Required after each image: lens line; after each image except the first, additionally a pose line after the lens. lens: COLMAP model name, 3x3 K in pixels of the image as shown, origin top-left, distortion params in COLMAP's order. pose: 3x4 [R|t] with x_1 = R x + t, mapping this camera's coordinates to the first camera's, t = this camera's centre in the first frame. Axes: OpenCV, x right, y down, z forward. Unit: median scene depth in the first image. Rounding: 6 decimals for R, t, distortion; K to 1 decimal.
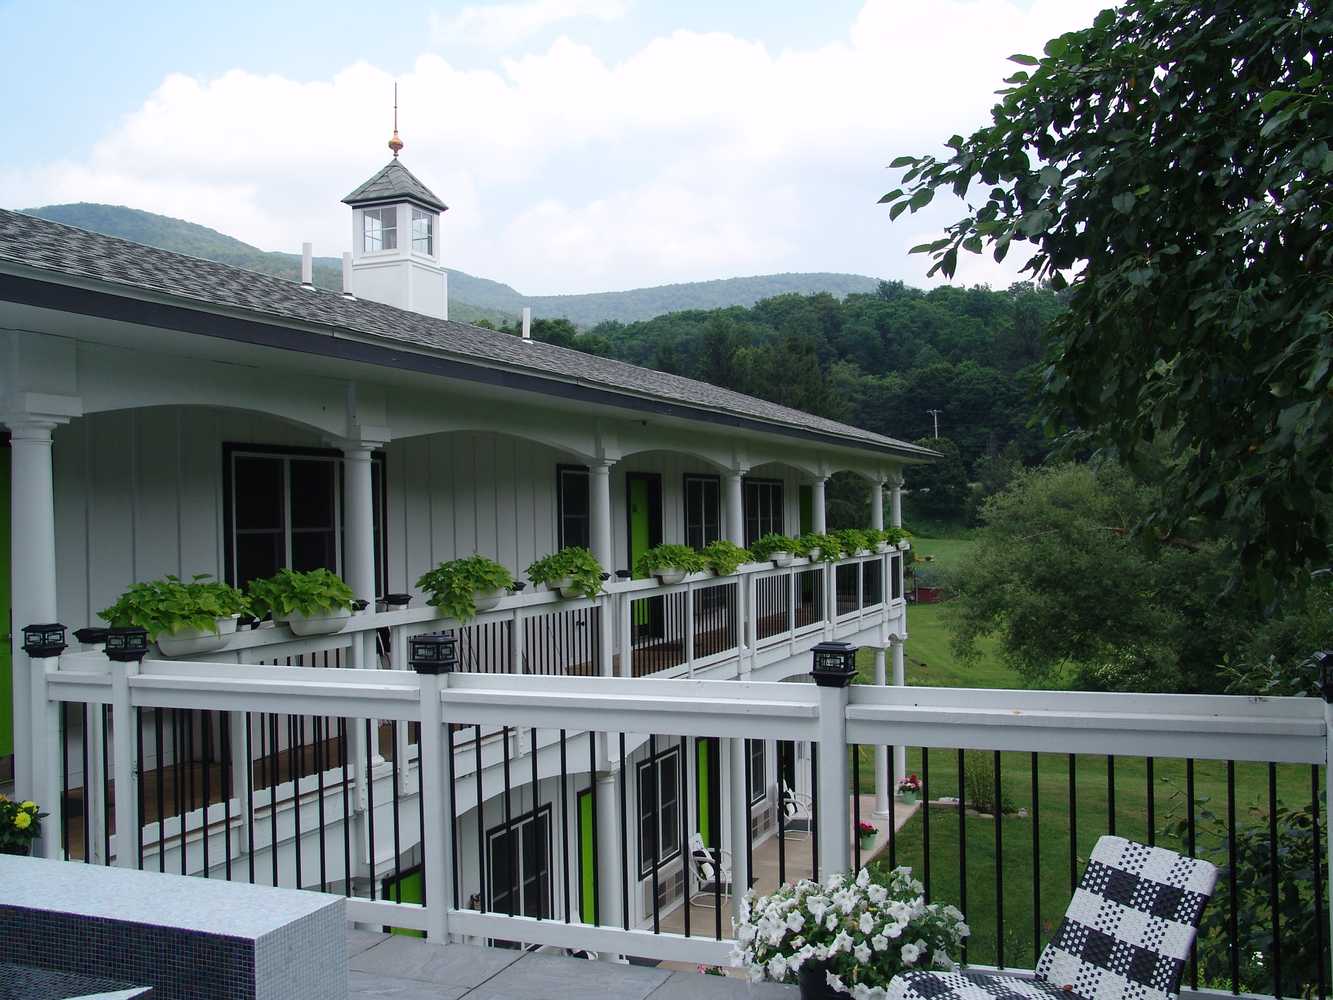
lens RADIAL K [[1316.9, 0, 666.5], [0, 1316.9, 500.0], [0, 0, 1]] dist [-0.074614, 0.013571]
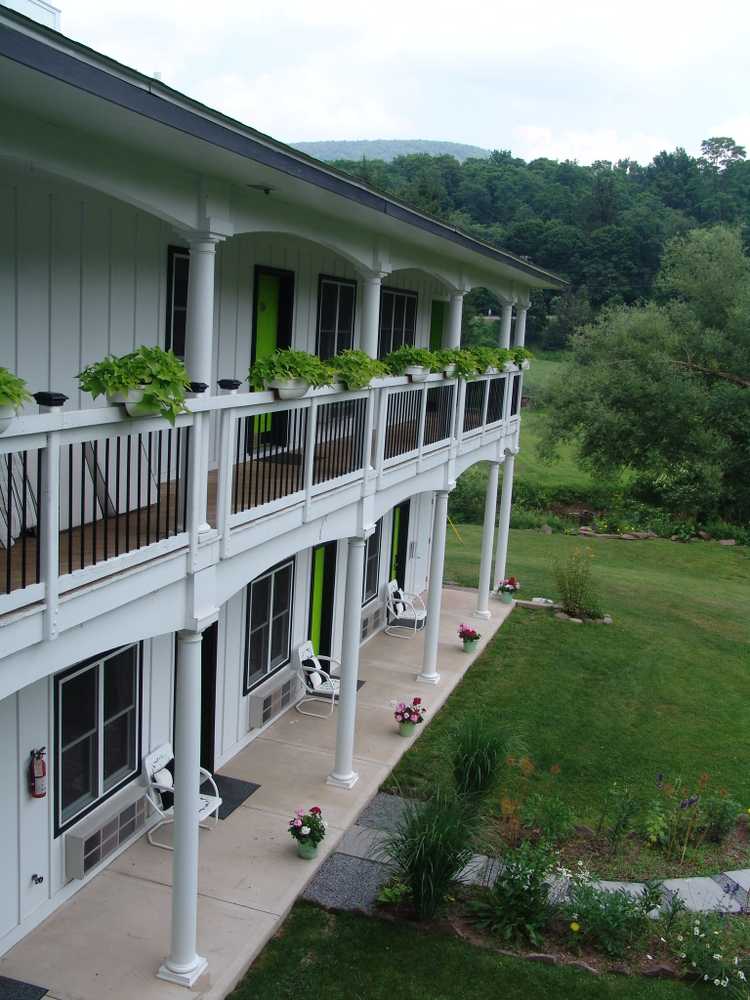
lens RADIAL K [[987.9, 0, 375.0], [0, 987.9, 500.0], [0, 0, 1]] dist [-0.074614, 0.013571]
pose [[0.994942, 0.066475, 0.075313, 0.008220], [-0.079386, 0.979714, 0.184008, 0.004507], [-0.061553, -0.189056, 0.980035, 0.218486]]
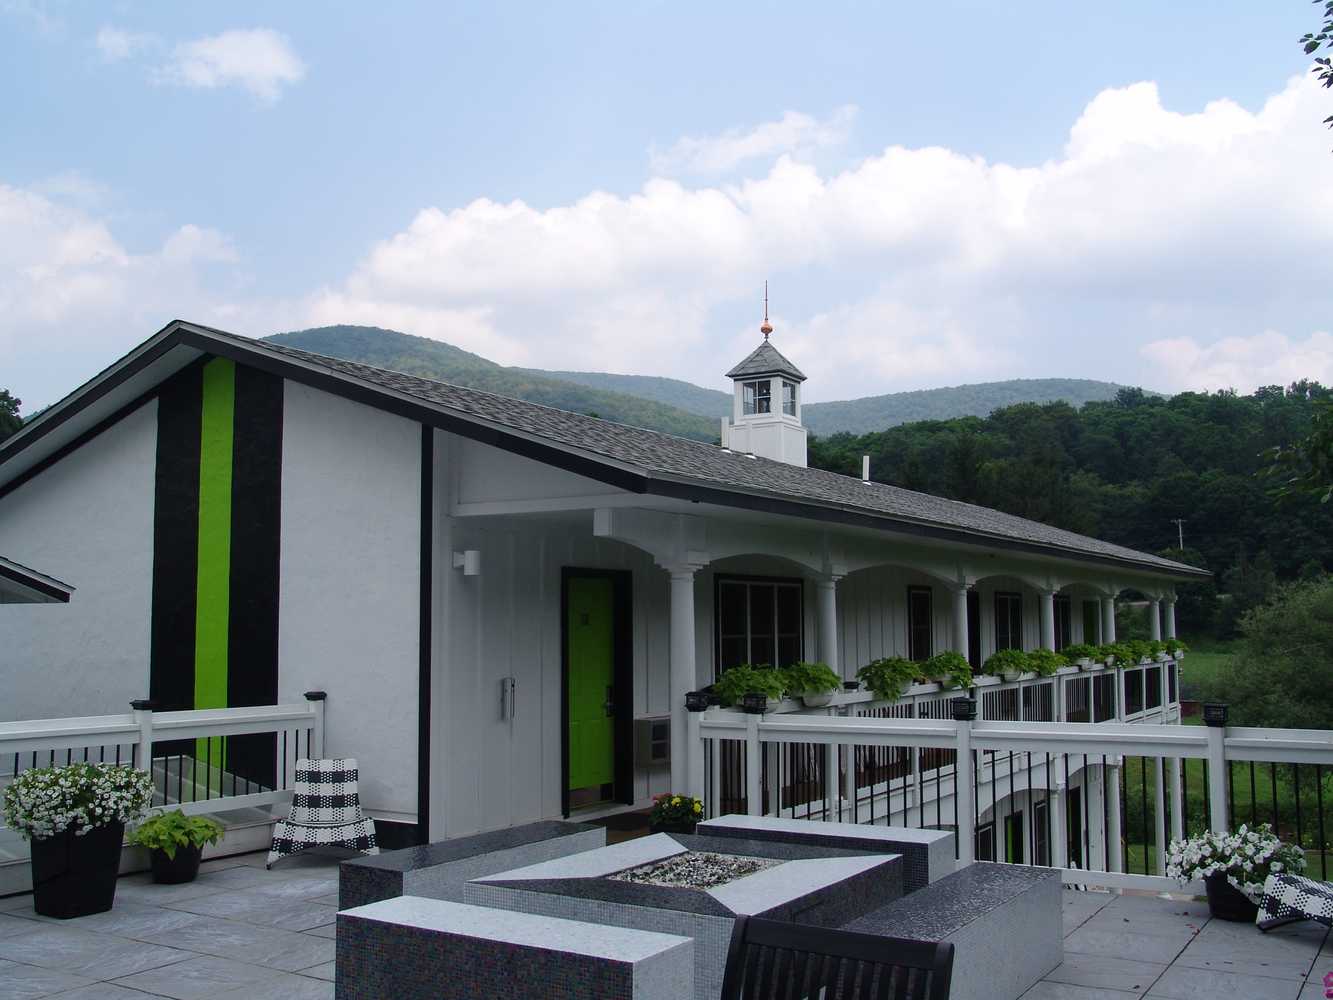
lens RADIAL K [[1311.6, 0, 666.5], [0, 1311.6, 500.0], [0, 0, 1]] dist [-0.114378, 0.187588]
pose [[0.984957, -0.004161, -0.172748, -0.060690], [-0.010084, 0.996622, -0.081504, -0.002903], [0.172504, 0.082020, 0.981588, -0.174031]]
